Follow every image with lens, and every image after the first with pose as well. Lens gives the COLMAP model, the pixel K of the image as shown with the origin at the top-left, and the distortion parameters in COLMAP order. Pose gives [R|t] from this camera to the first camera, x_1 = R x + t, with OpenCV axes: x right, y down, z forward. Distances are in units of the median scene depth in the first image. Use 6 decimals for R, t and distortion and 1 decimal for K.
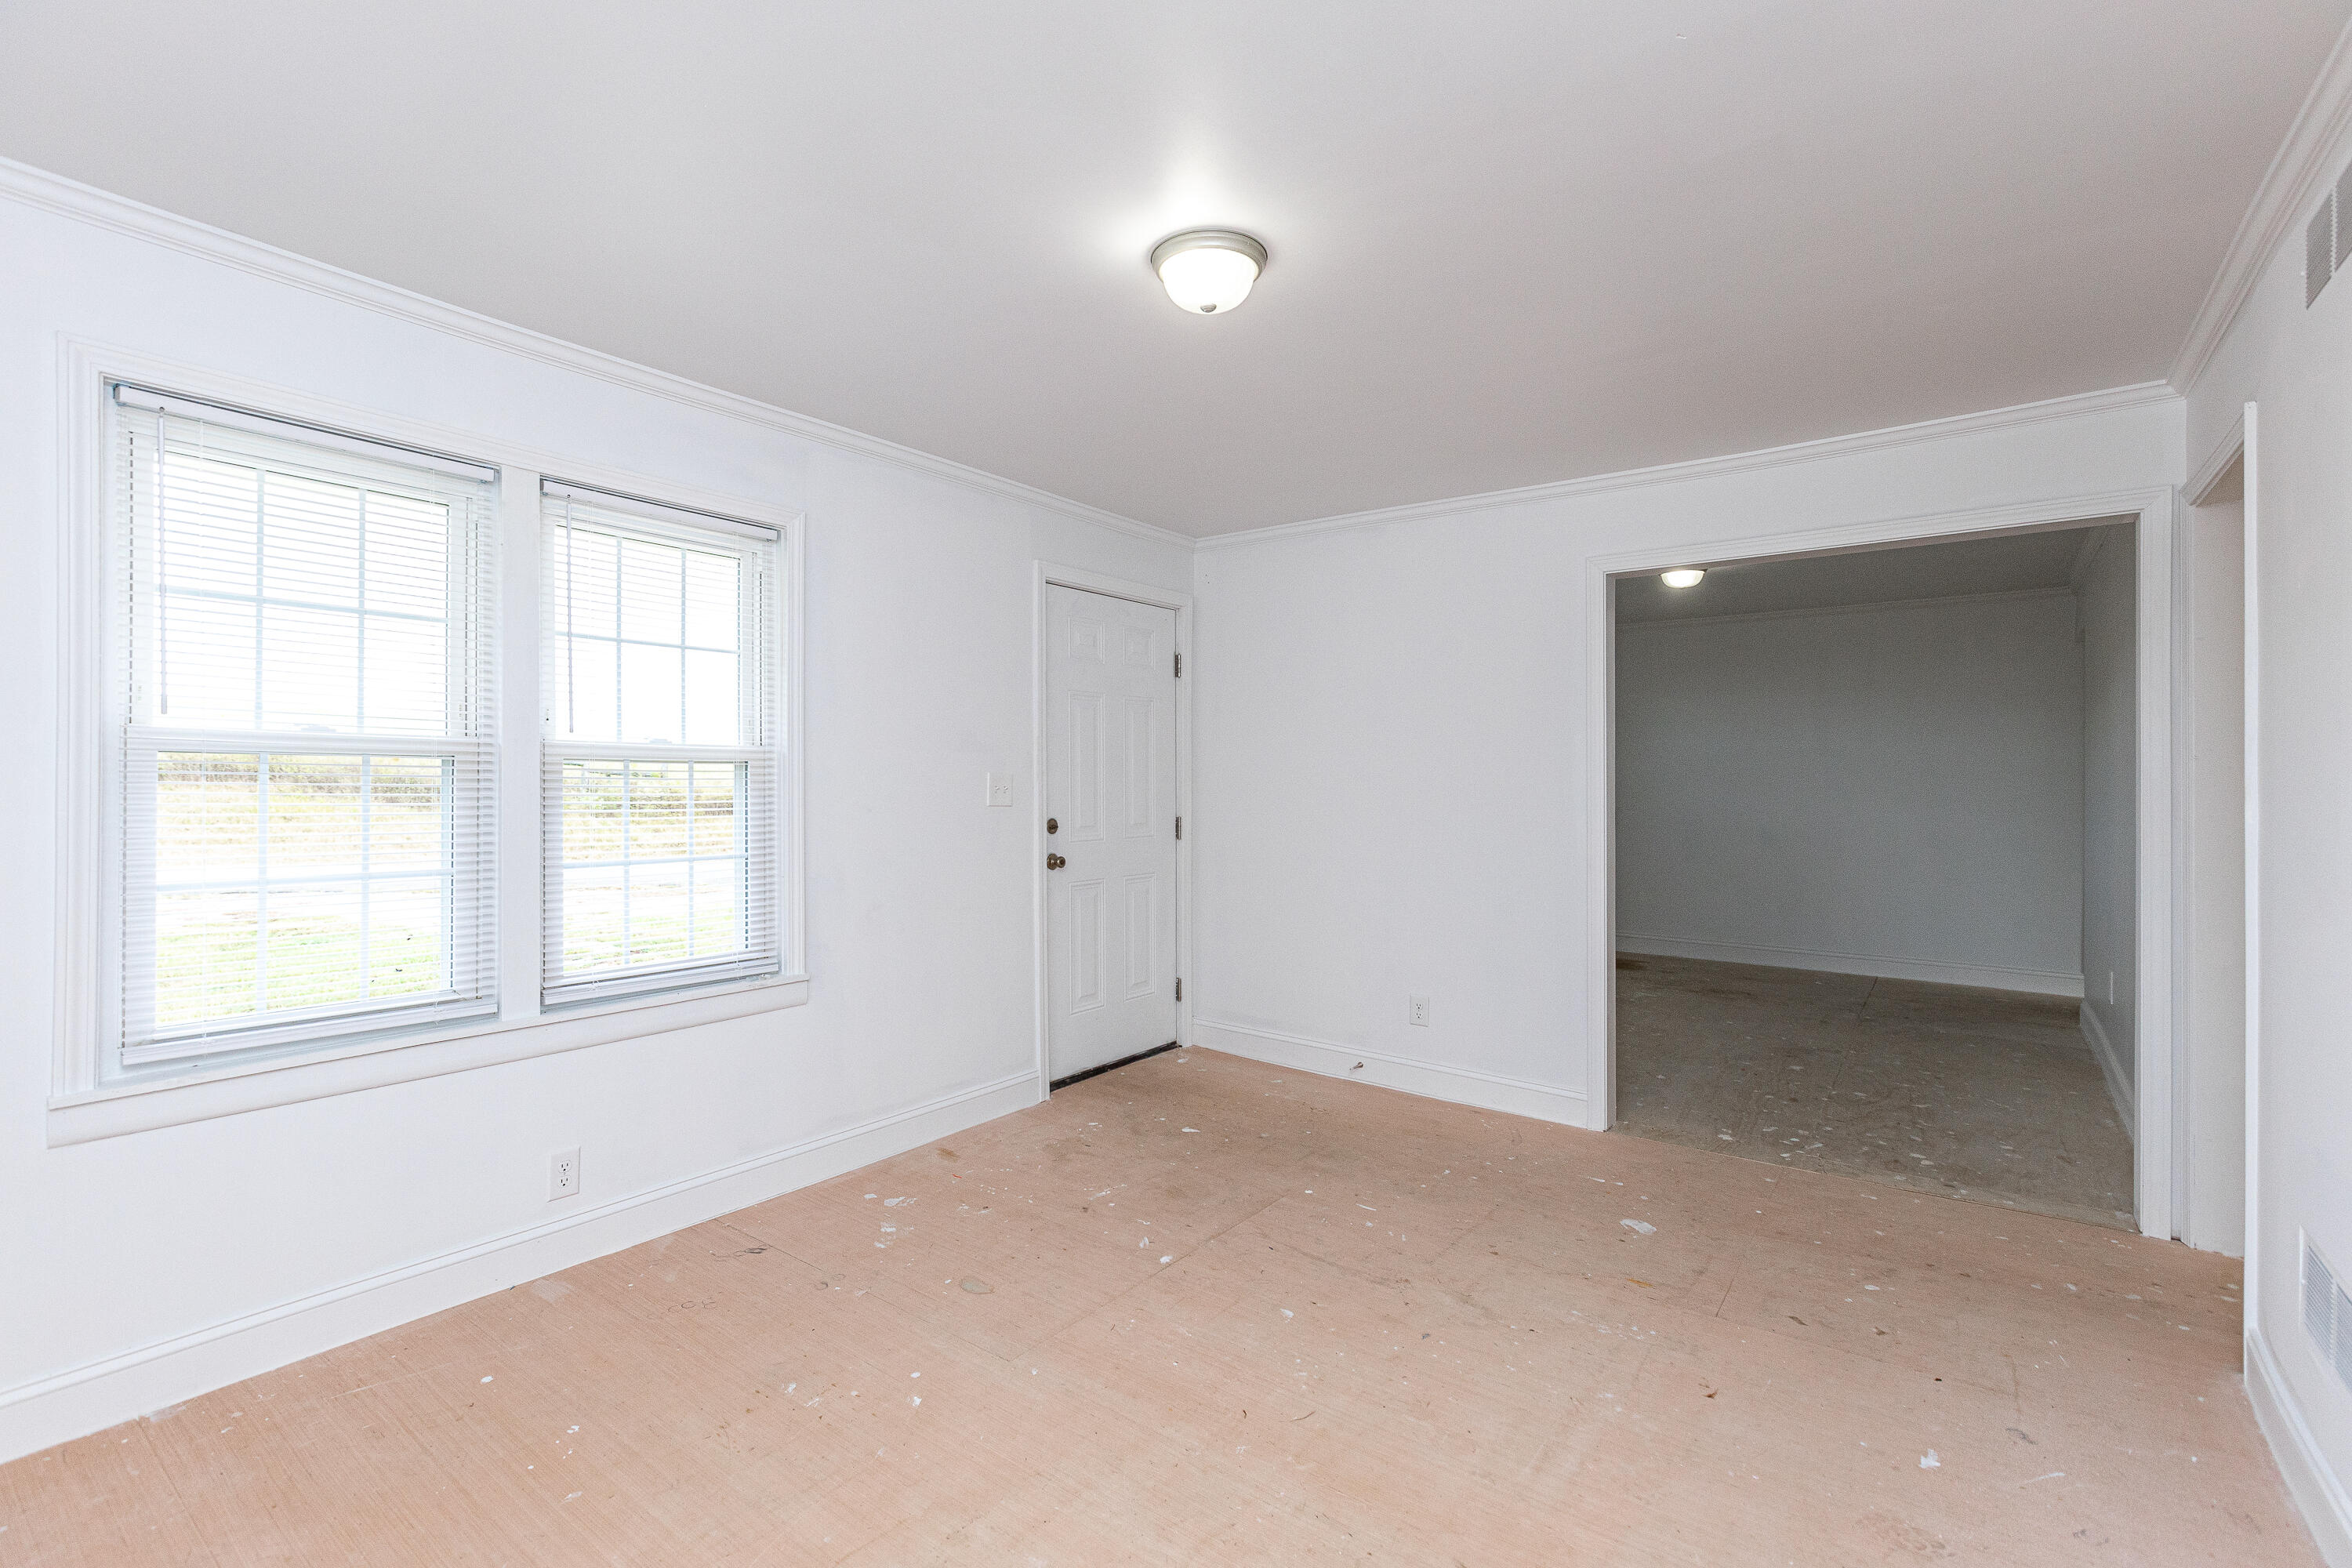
lens RADIAL K [[1062.3, 0, 1173.1], [0, 1062.3, 775.5], [0, 0, 1]] dist [0.000924, -0.000021]
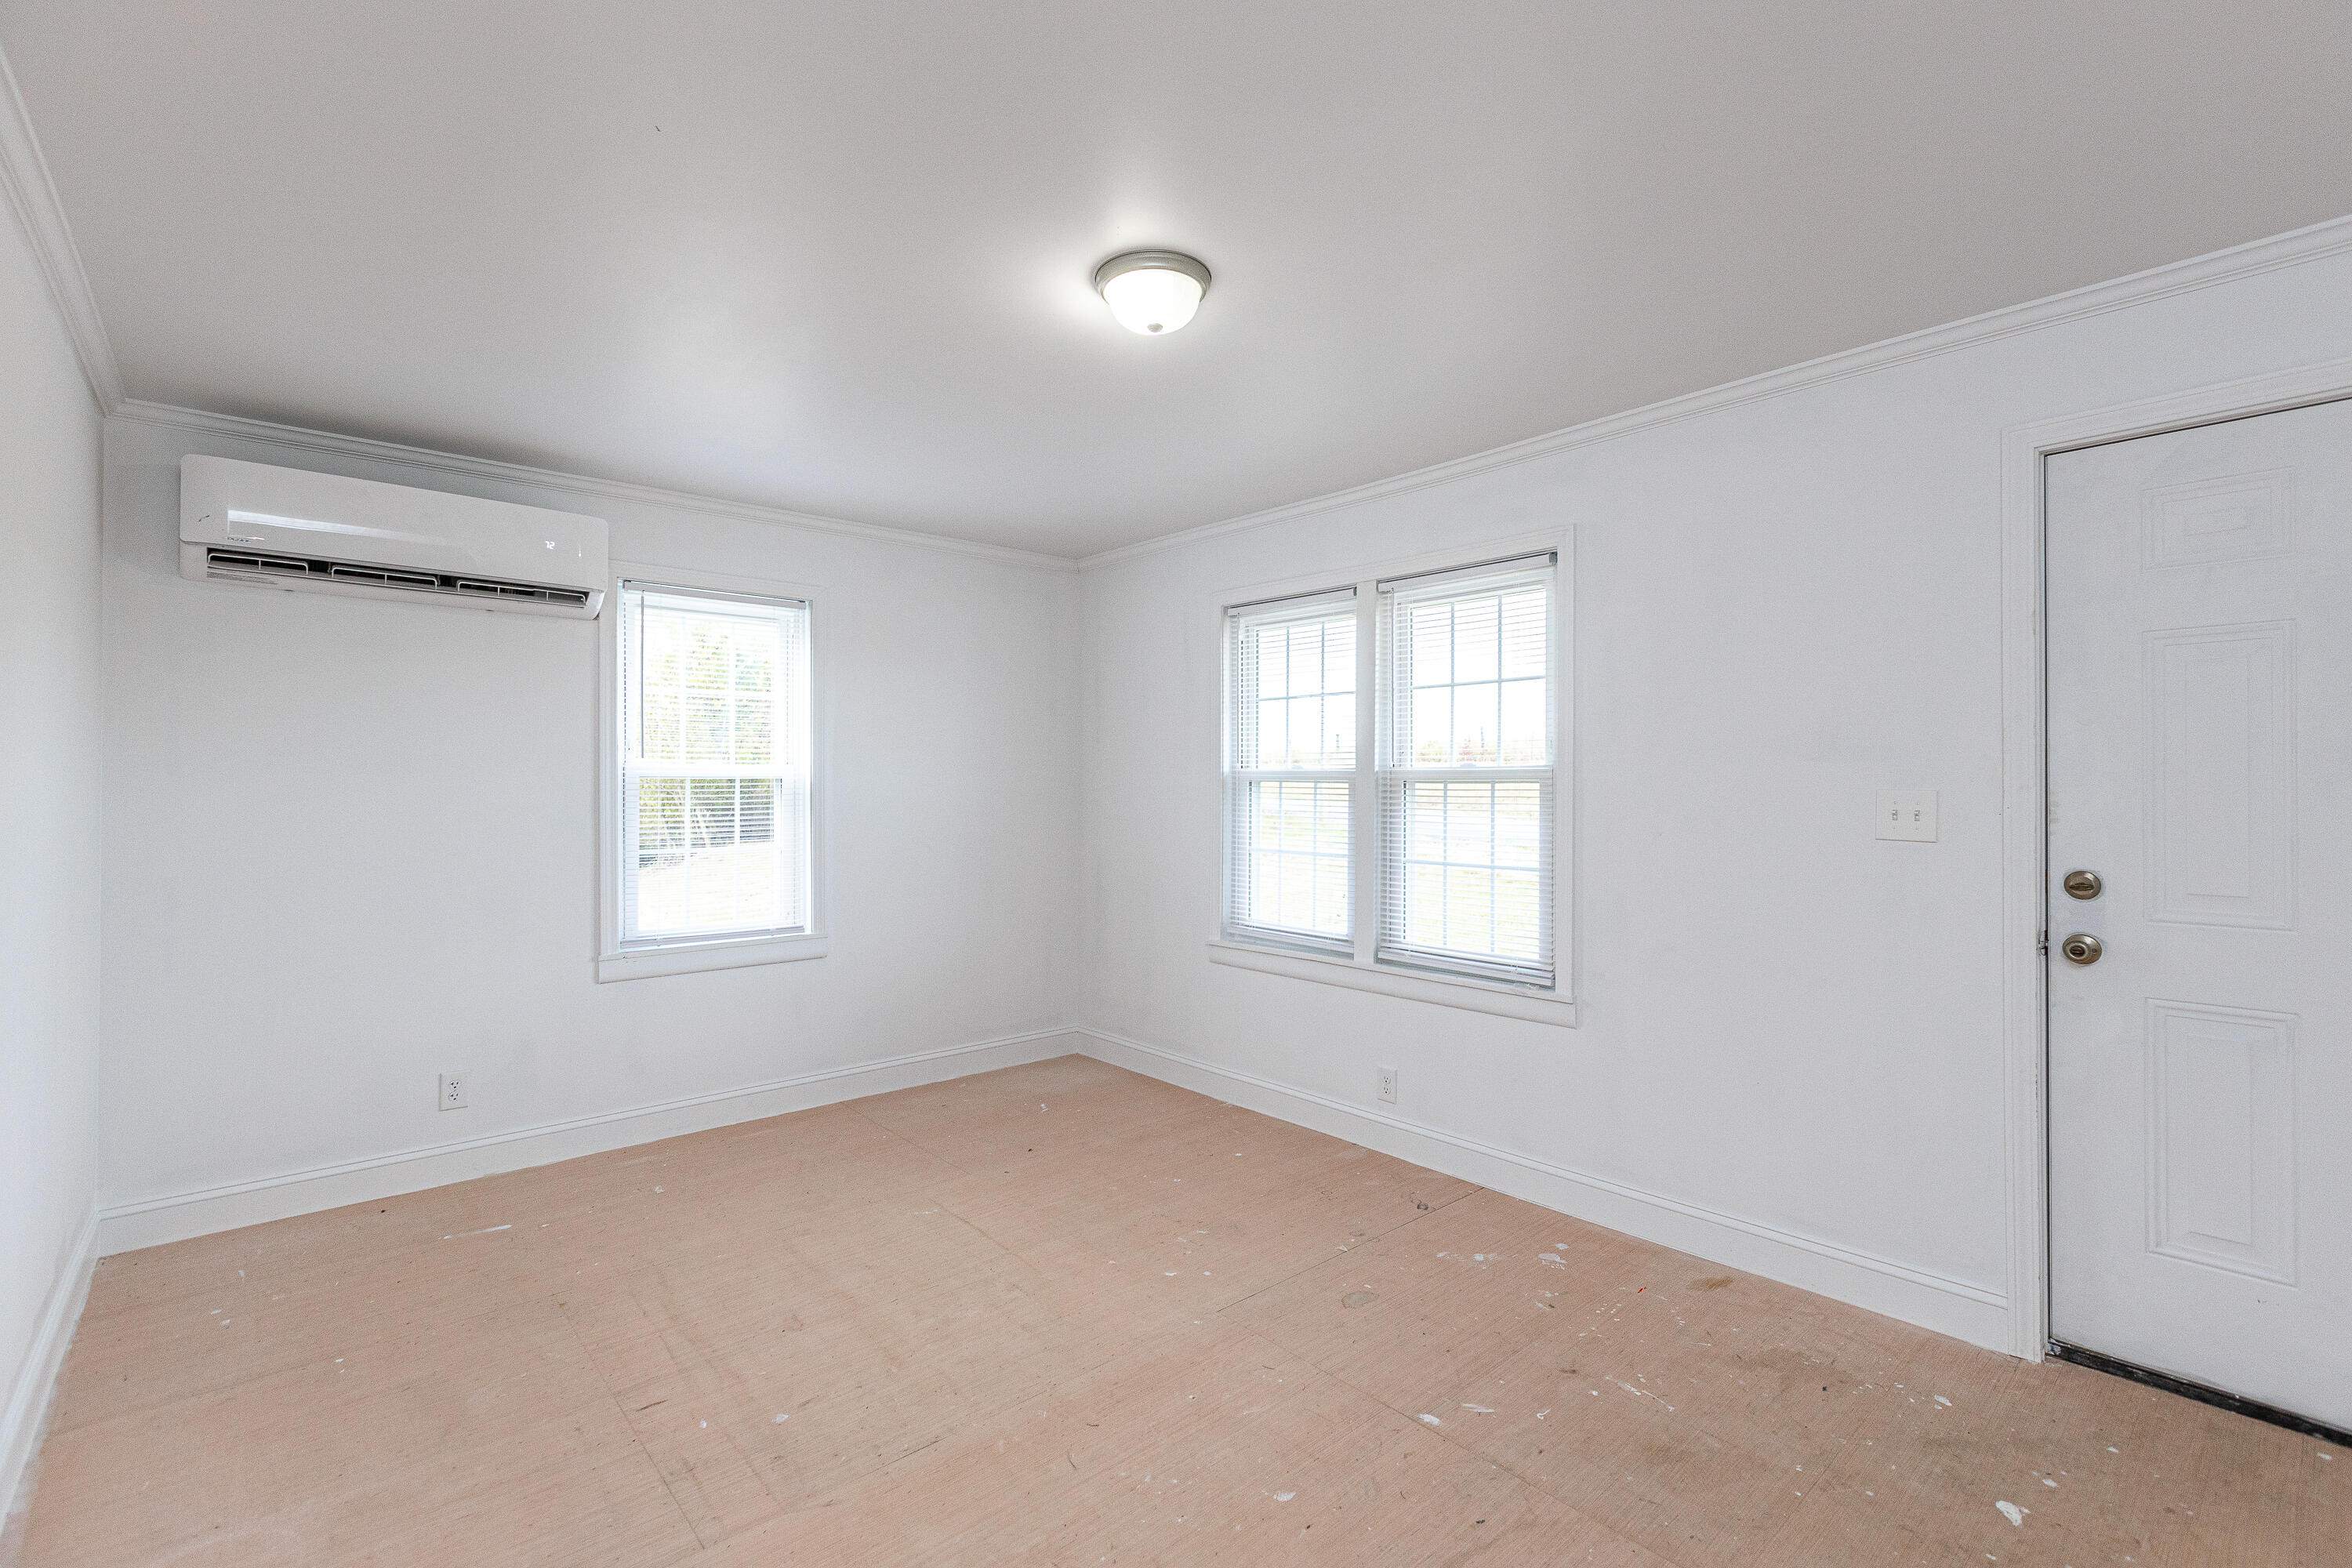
lens RADIAL K [[1069.5, 0, 1163.8], [0, 1069.5, 791.2], [0, 0, 1]] dist [-0.000626, -0.000745]
pose [[-0.225011, 0.001797, -0.974355, 0.712487], [0.003383, 0.999994, 0.001063, -0.004723], [0.974350, -0.003057, -0.225015, 0.882138]]
